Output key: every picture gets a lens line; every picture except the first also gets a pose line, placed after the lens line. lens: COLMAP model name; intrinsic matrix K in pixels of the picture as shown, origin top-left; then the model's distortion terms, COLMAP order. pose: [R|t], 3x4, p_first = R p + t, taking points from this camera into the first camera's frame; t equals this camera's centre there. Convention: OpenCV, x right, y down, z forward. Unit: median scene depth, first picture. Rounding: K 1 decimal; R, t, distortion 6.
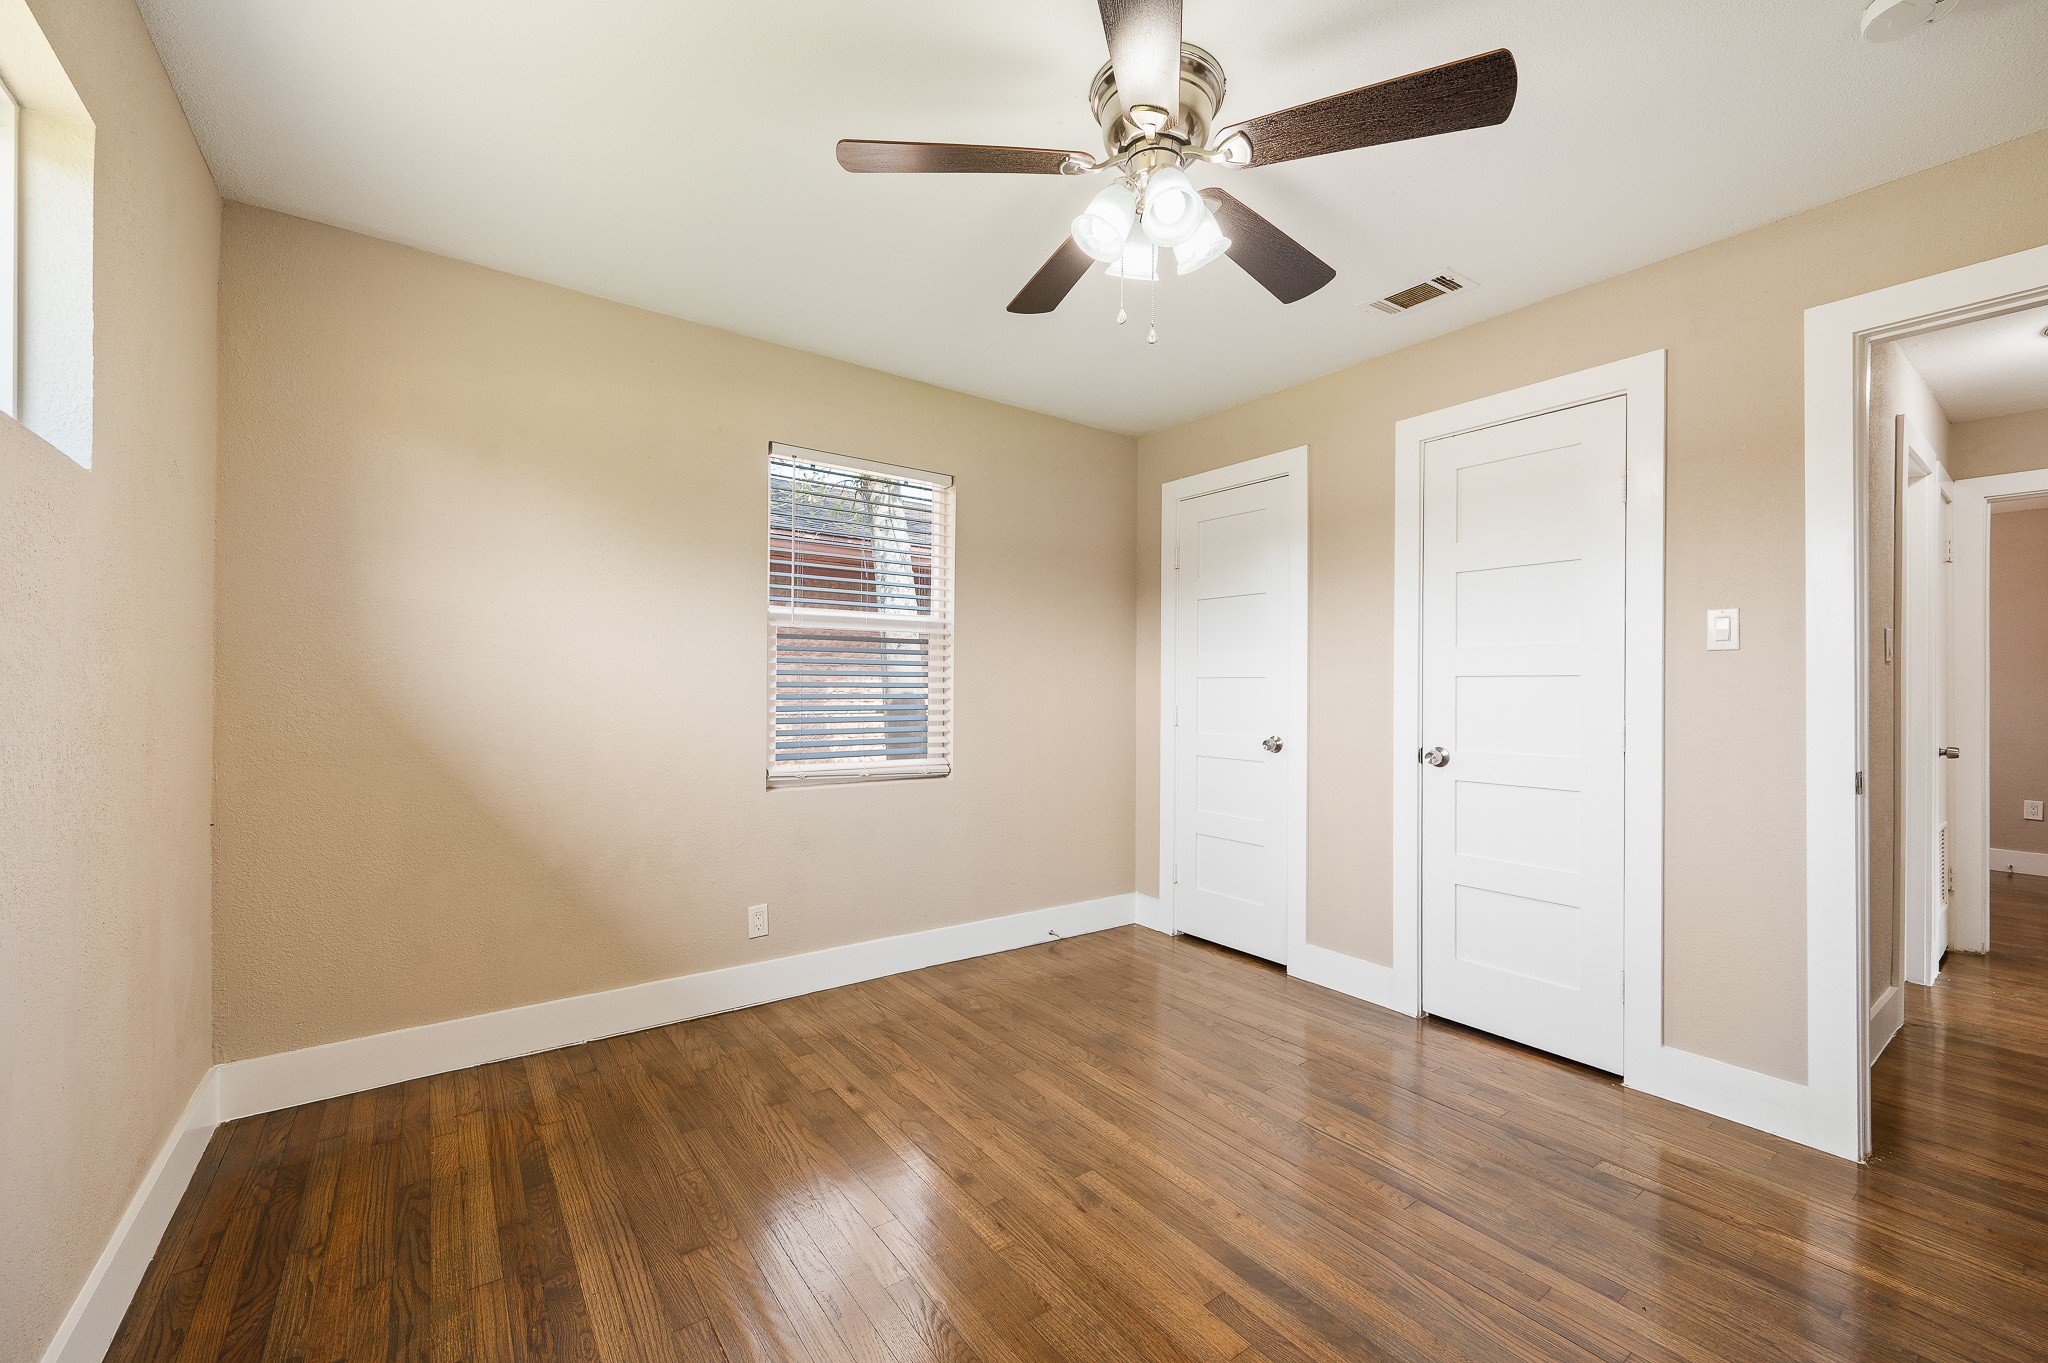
lens RADIAL K [[825.4, 0, 1025.5], [0, 825.4, 684.5], [0, 0, 1]] dist [0.002404, 0.000236]
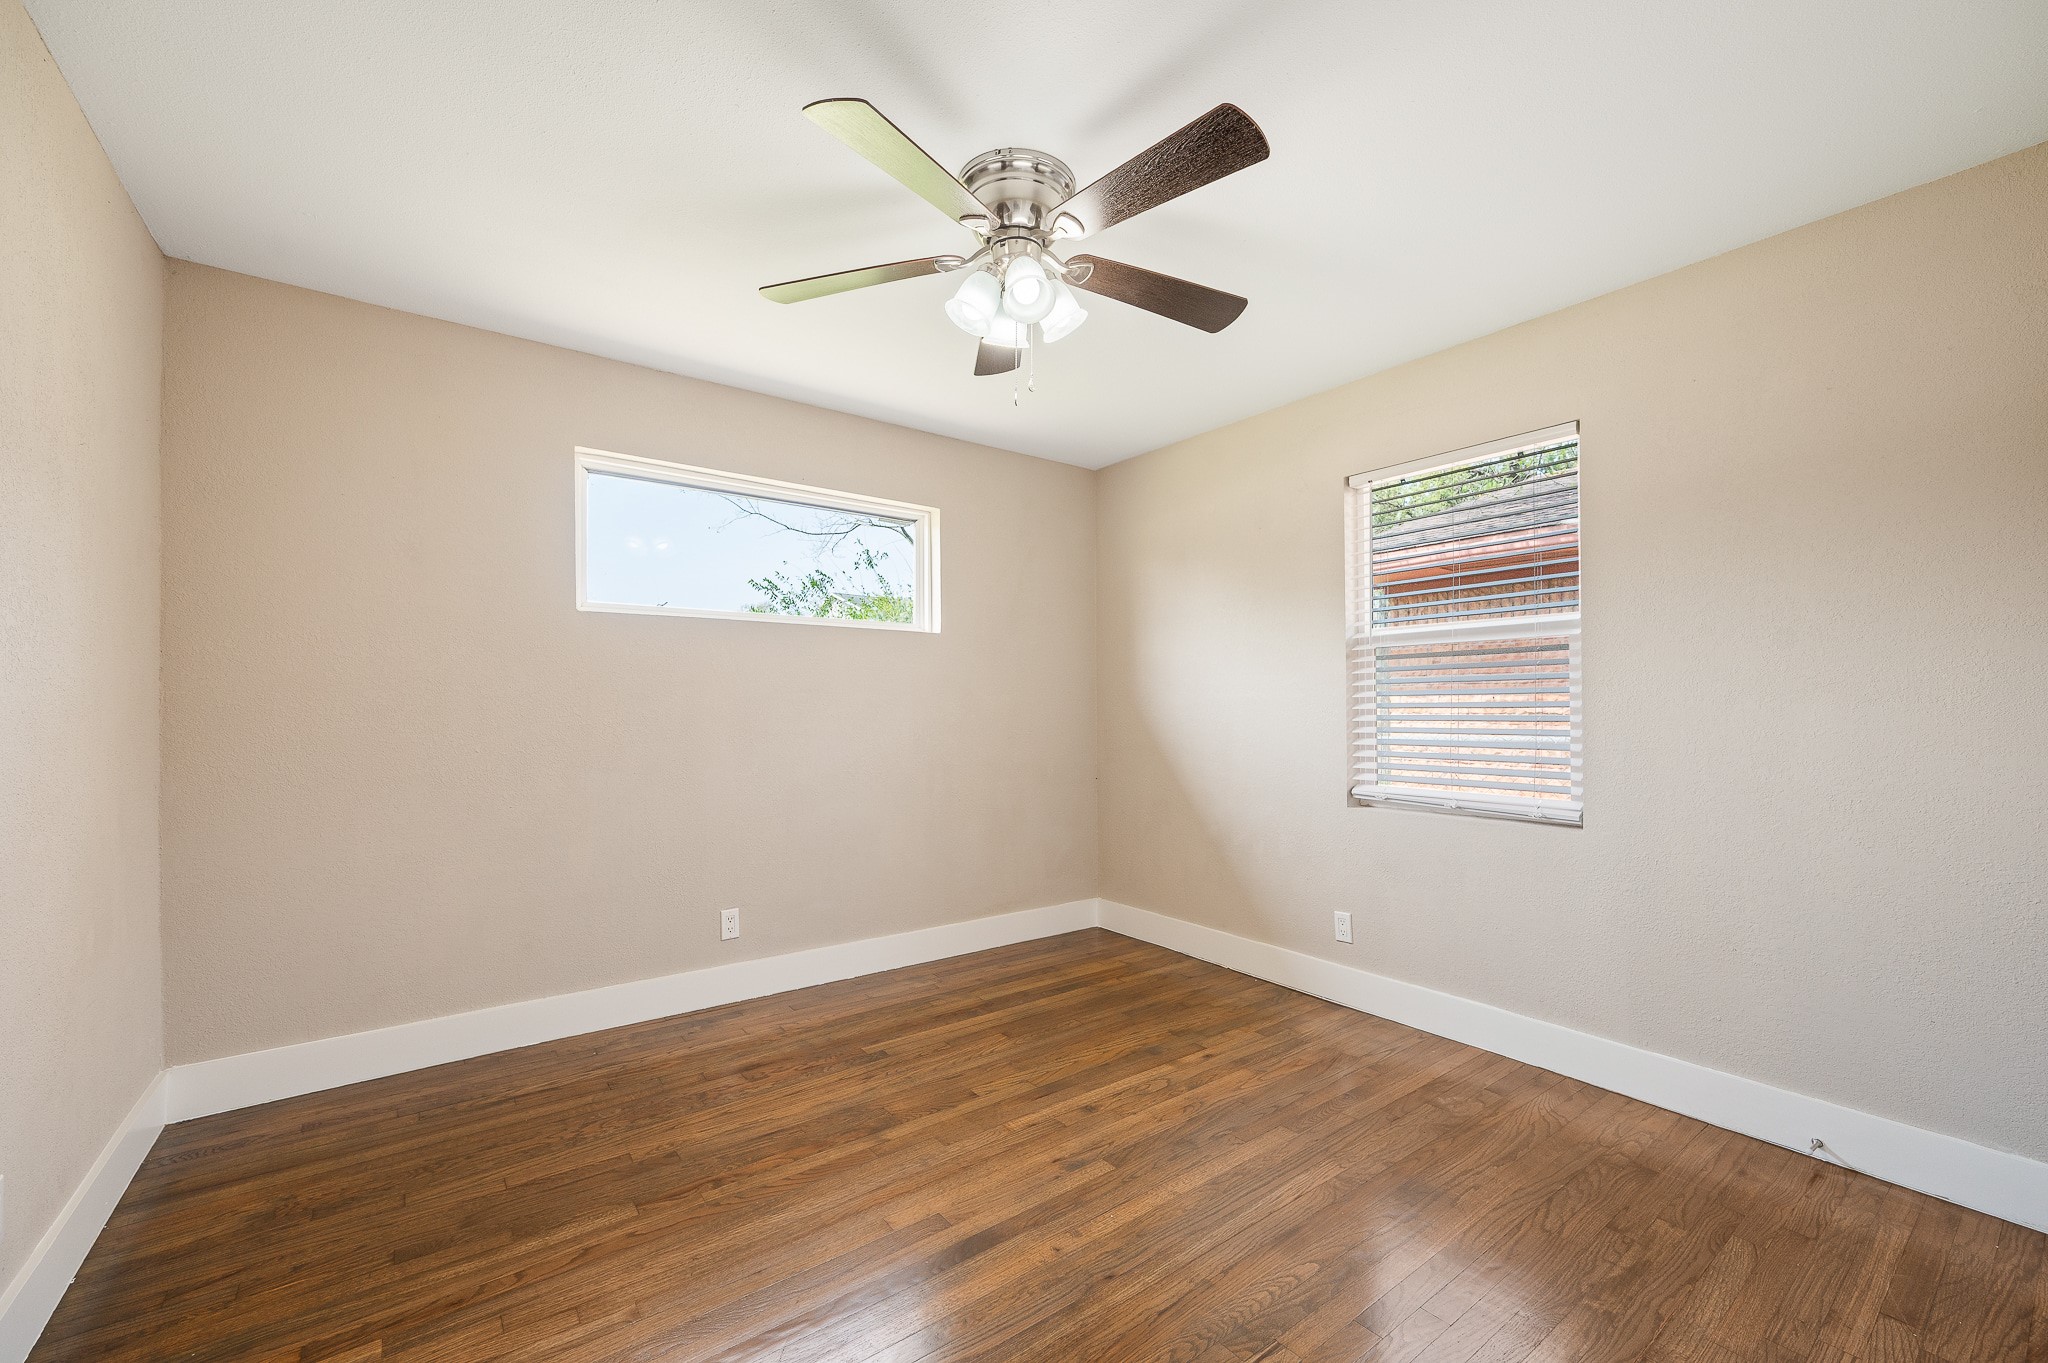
lens RADIAL K [[824.9, 0, 1021.6], [0, 824.9, 710.4], [0, 0, 1]] dist [0.001562, 0.000231]
pose [[0.001573, -0.005207, -0.999985, 0.887228], [0.007047, 0.999962, -0.005196, 0.009925], [0.999974, -0.007039, 0.001610, 0.693088]]
